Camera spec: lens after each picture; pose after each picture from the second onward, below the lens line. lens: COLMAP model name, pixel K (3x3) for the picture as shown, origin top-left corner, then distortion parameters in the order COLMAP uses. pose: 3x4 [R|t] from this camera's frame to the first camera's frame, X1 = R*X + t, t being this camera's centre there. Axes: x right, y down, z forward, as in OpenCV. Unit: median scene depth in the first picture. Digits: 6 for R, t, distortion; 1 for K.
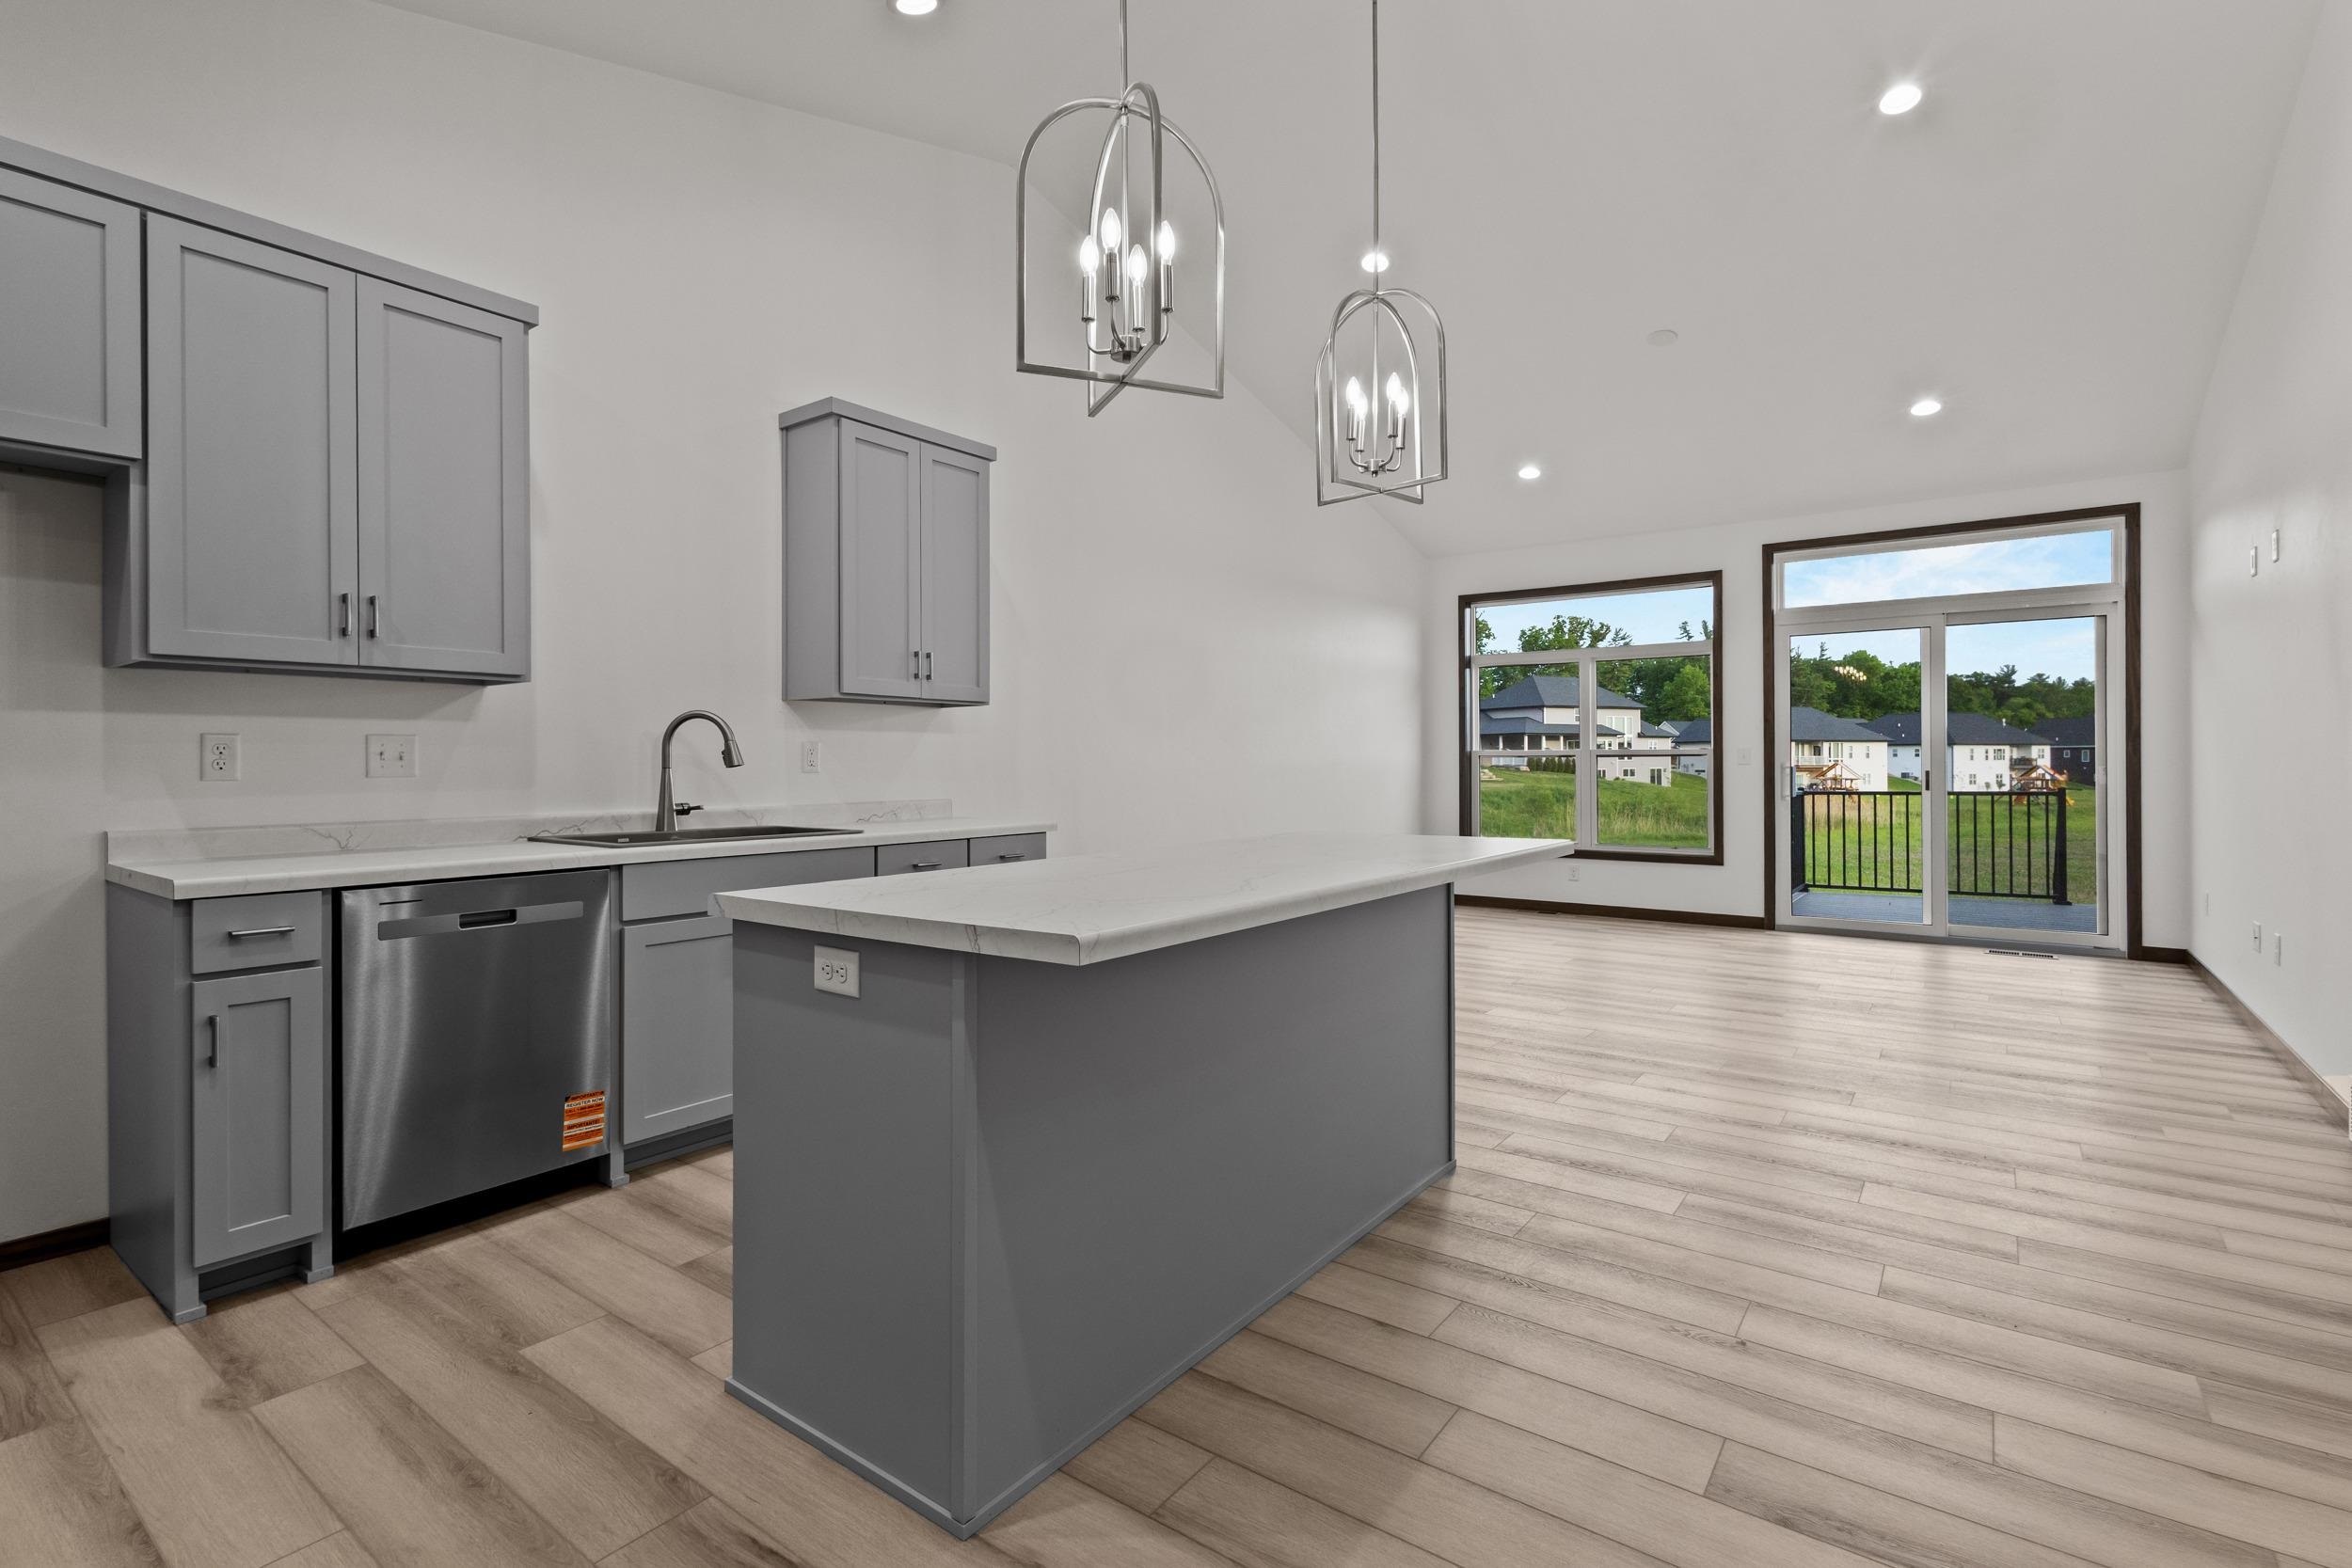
lens RADIAL K [[1084.4, 0, 1168.3], [0, 1084.4, 761.9], [0, 0, 1]] dist [0.006705, -0.000675]
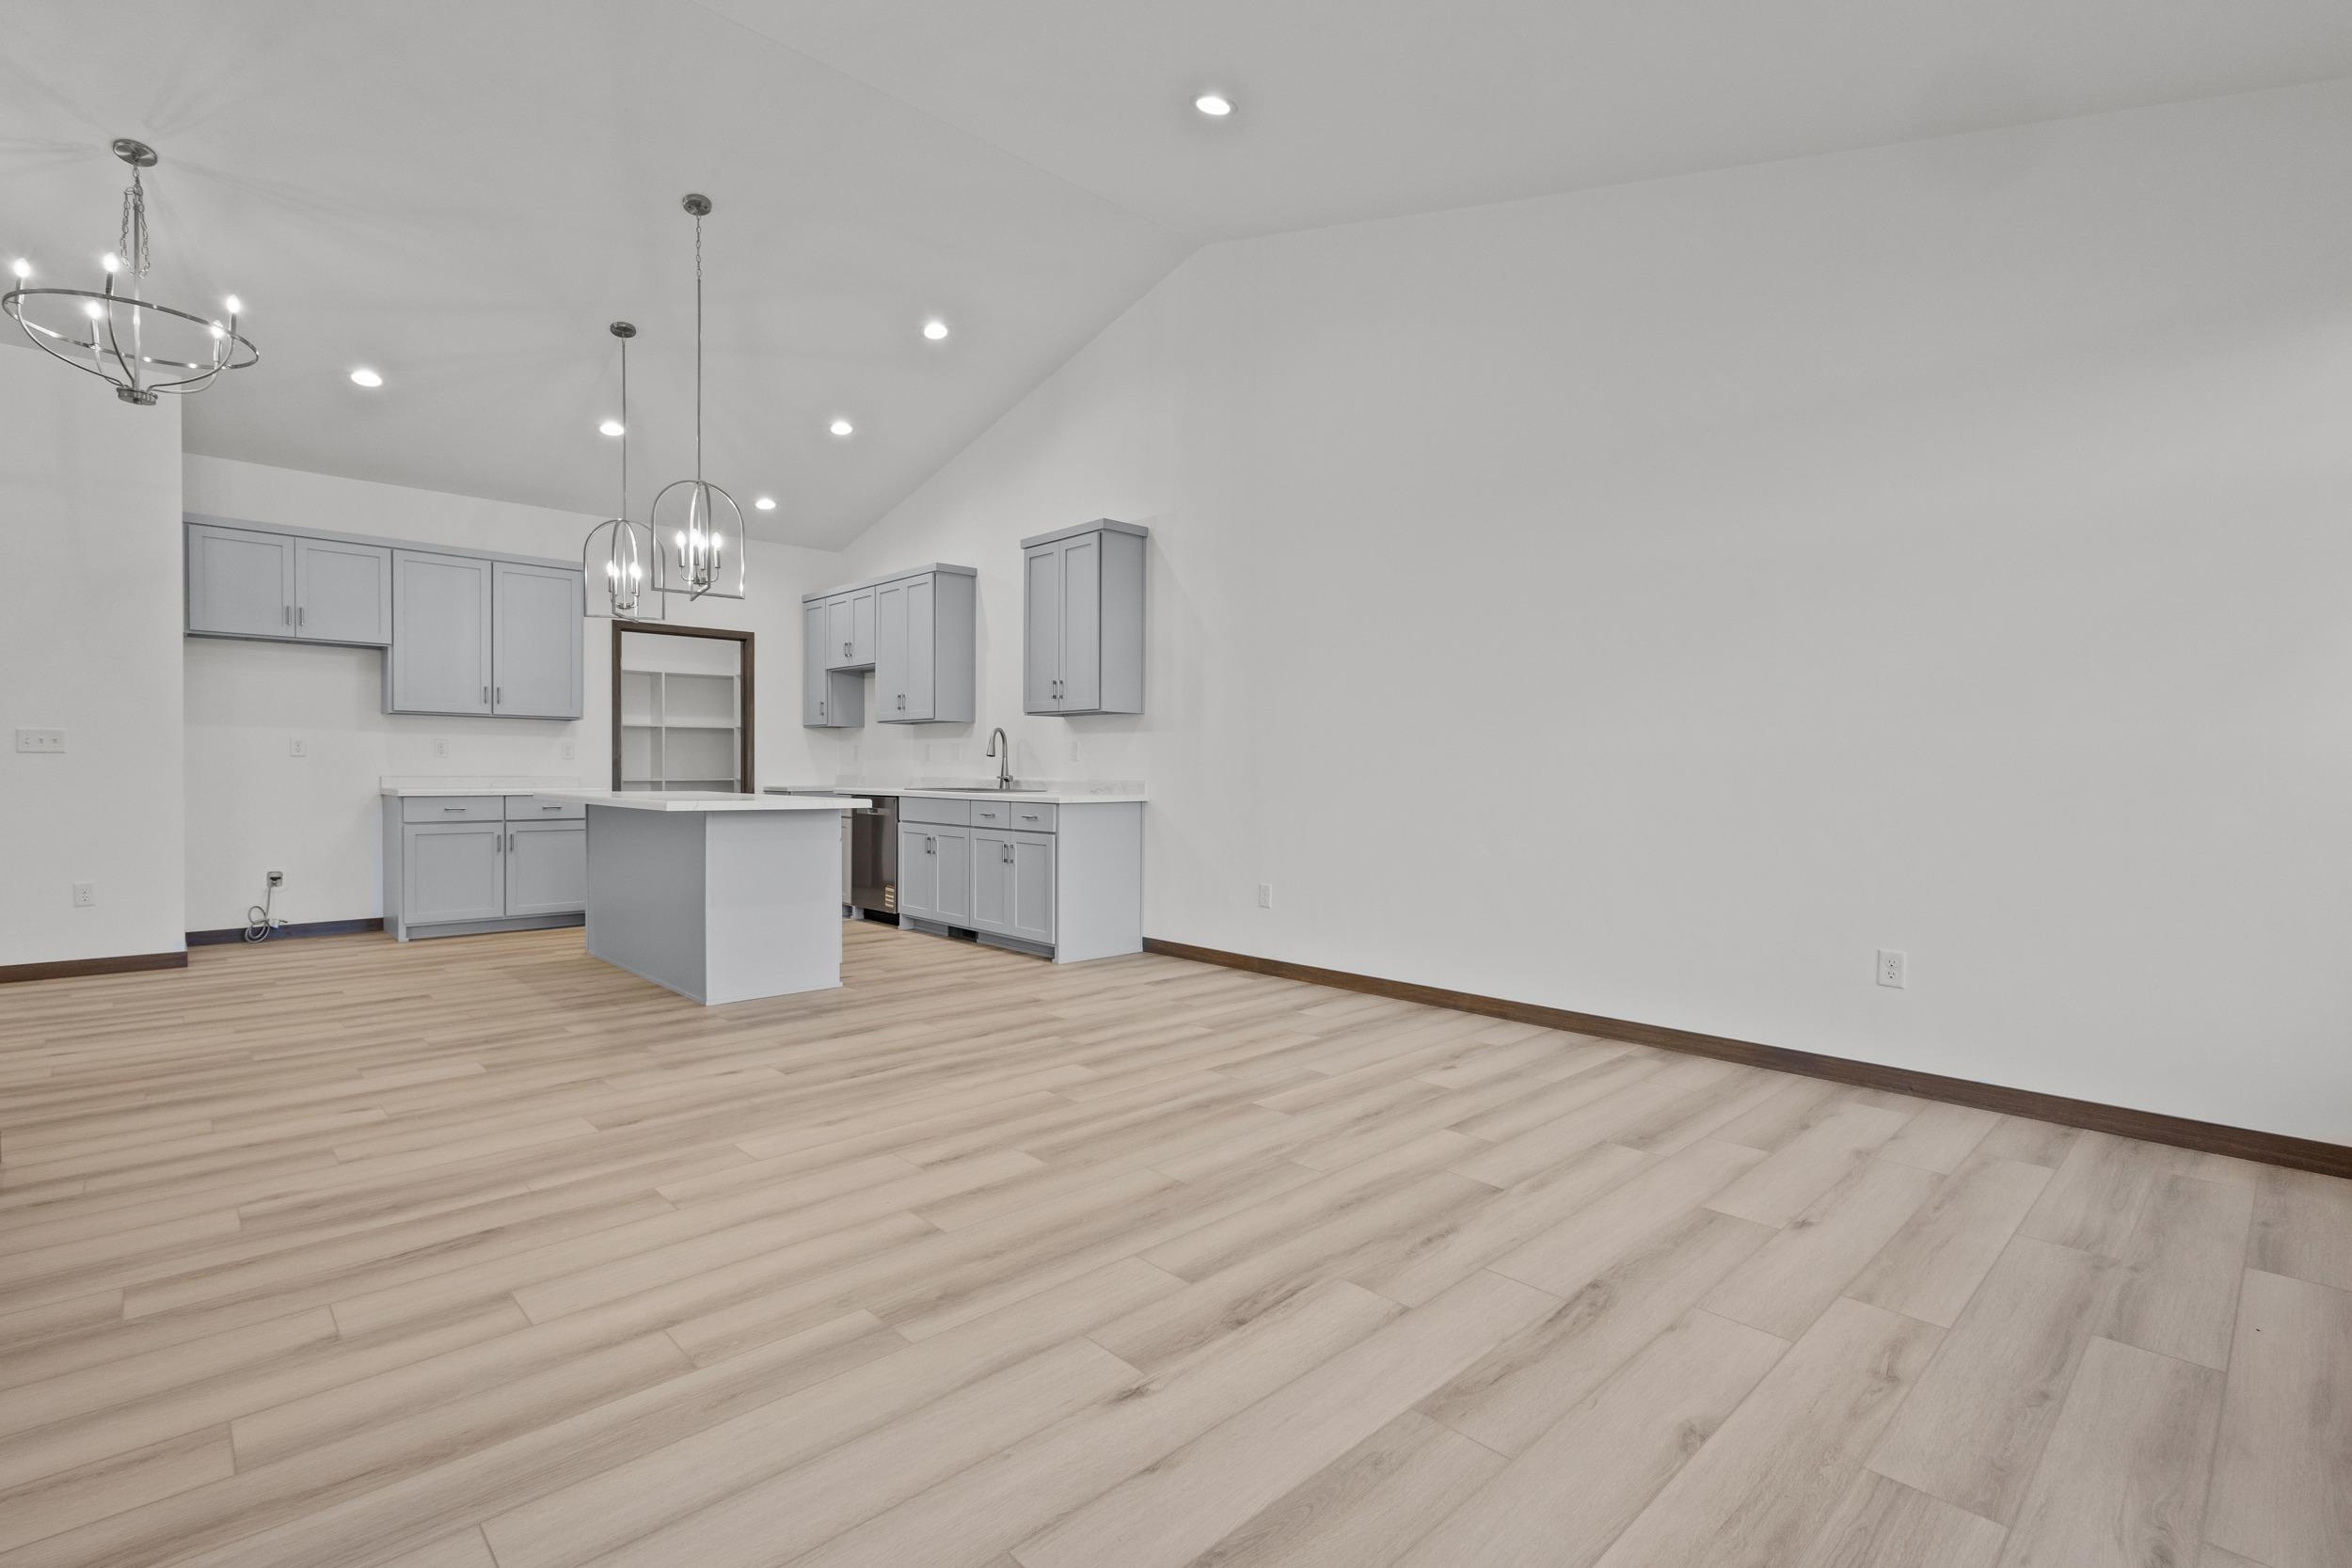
lens RADIAL K [[1084.4, 0, 1172.9], [0, 1084.4, 788.4], [0, 0, 1]] dist [0.006705, -0.000675]
pose [[-0.167973, 0.020093, -0.985587, 1.245004], [-0.004447, 0.999767, 0.021140, 0.017323], [0.985782, 0.007934, -0.167845, 1.420857]]
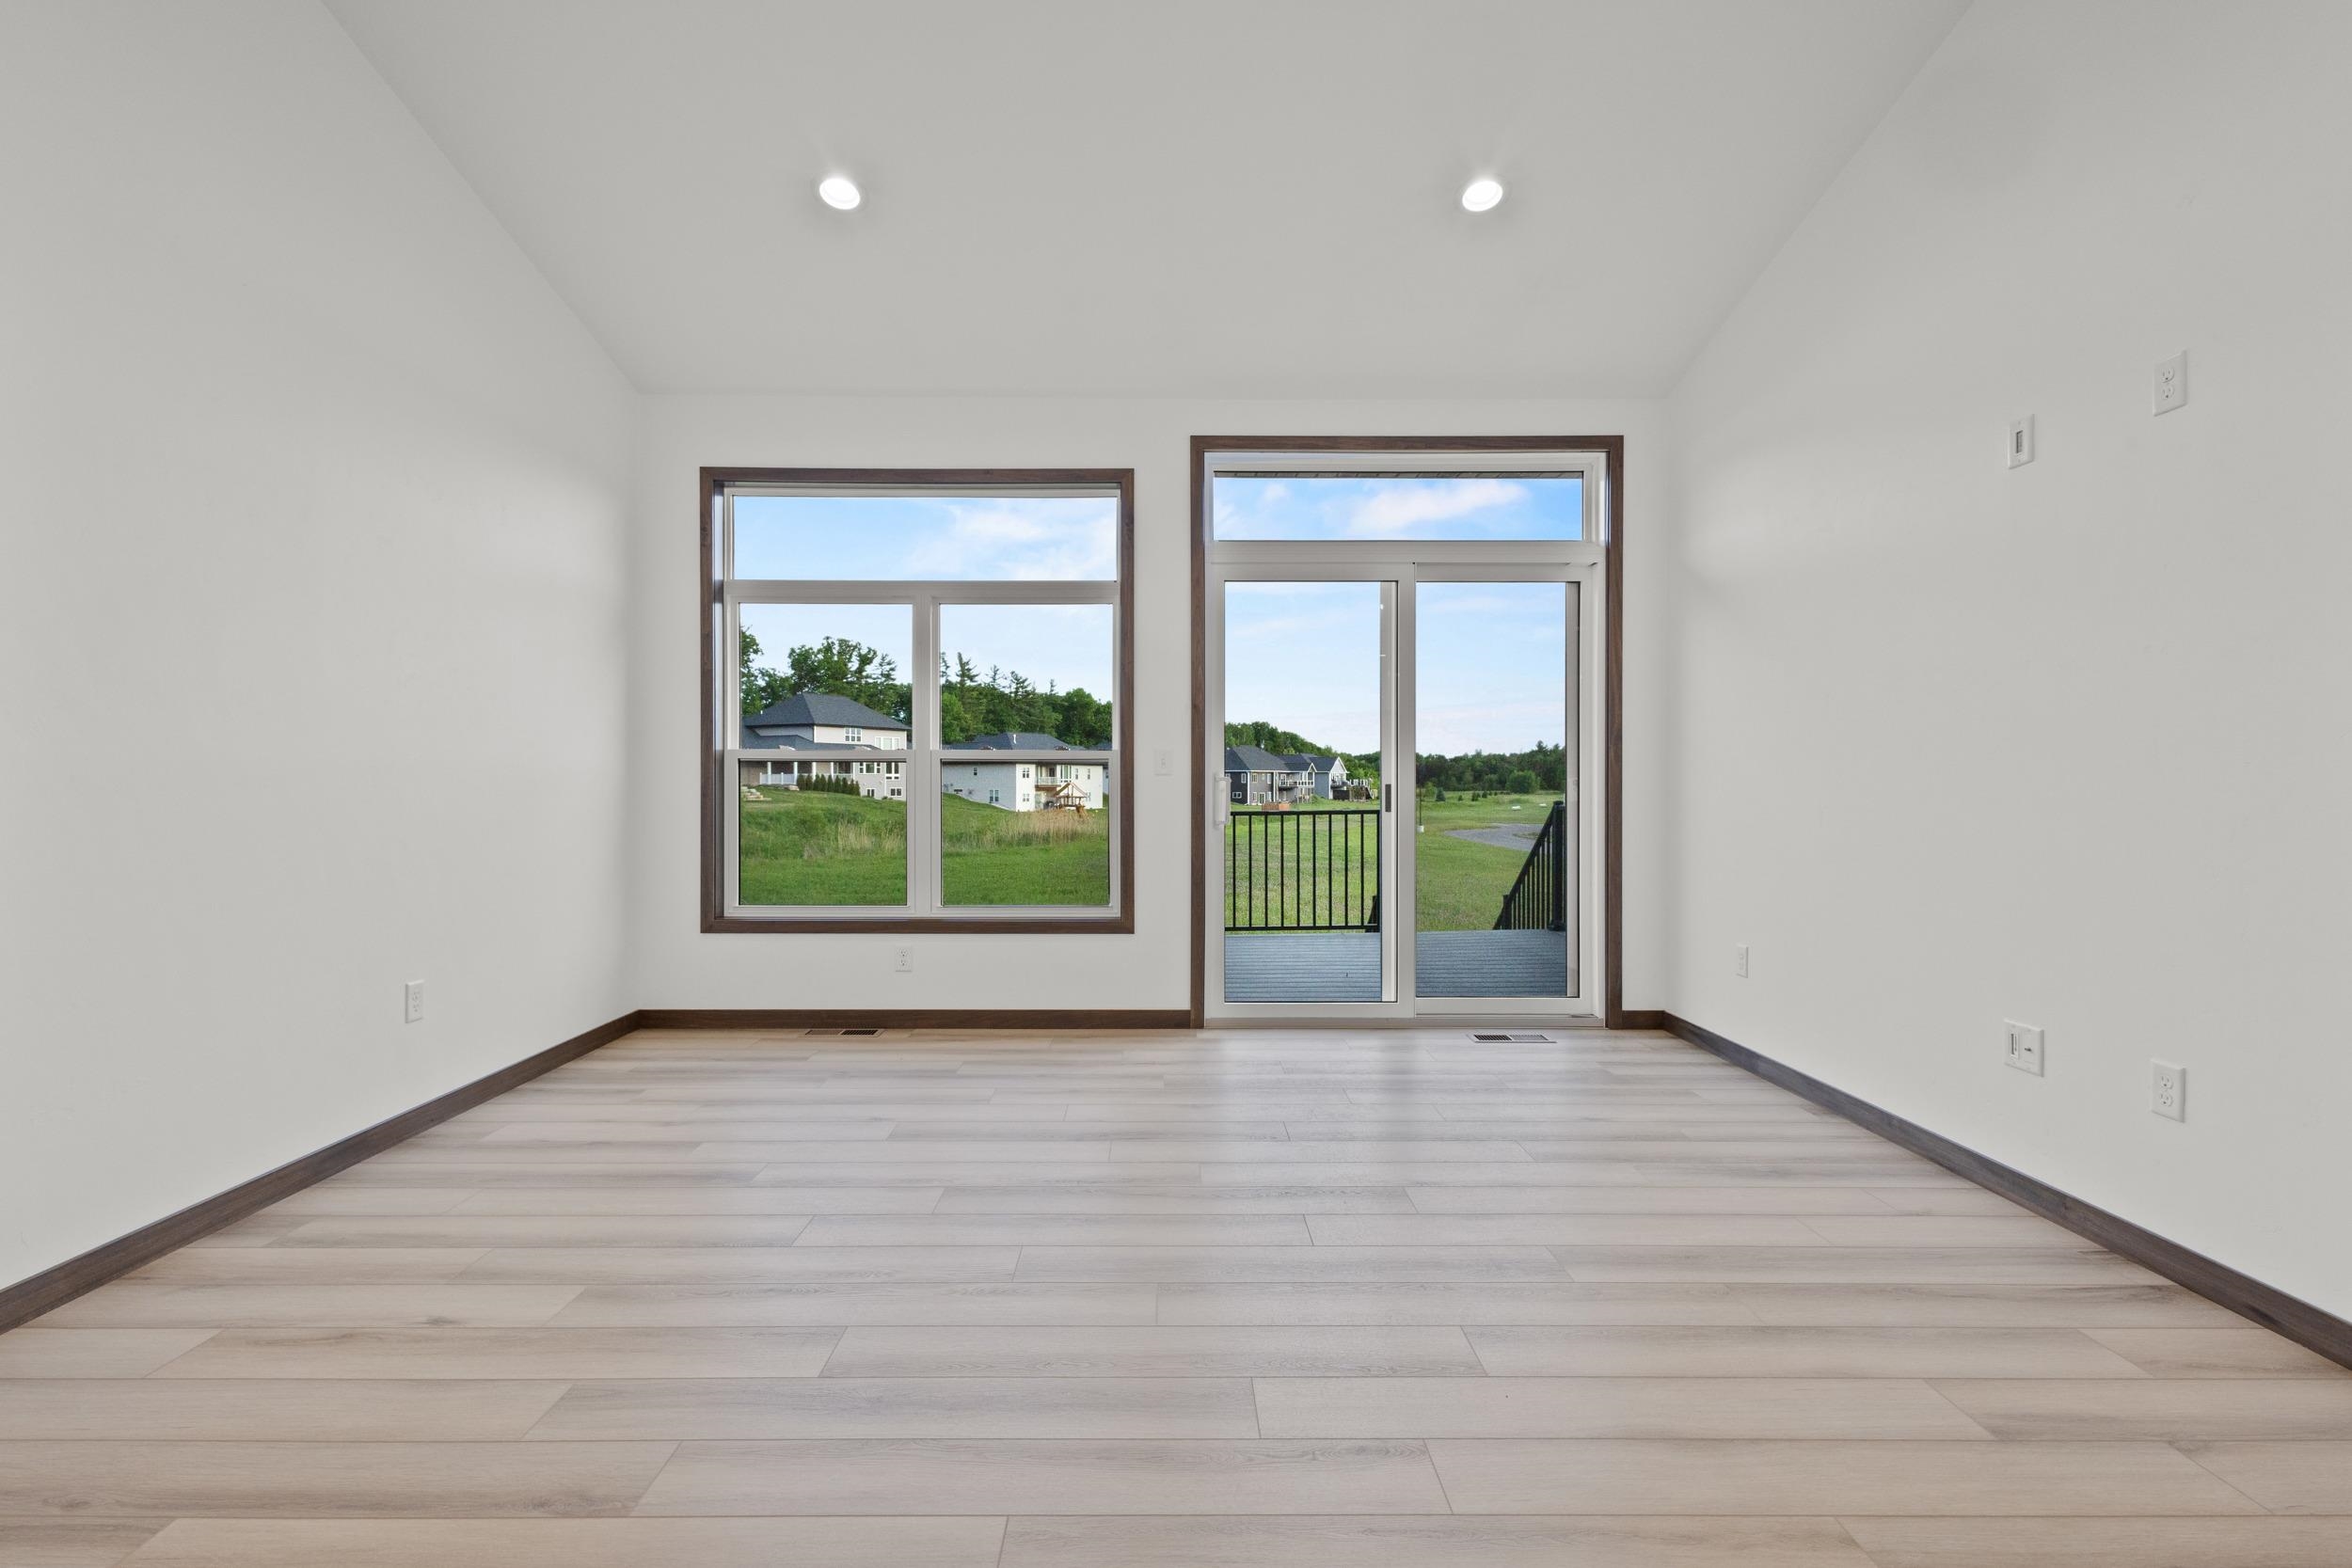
lens RADIAL K [[1084.4, 0, 1161.8], [0, 1084.4, 774.8], [0, 0, 1]] dist [0.006705, -0.000675]
pose [[0.798998, 0.007523, 0.601287, 0.256006], [-0.003578, 0.999964, -0.007757, 0.013307], [-0.601324, 0.004046, 0.798995, 0.870308]]
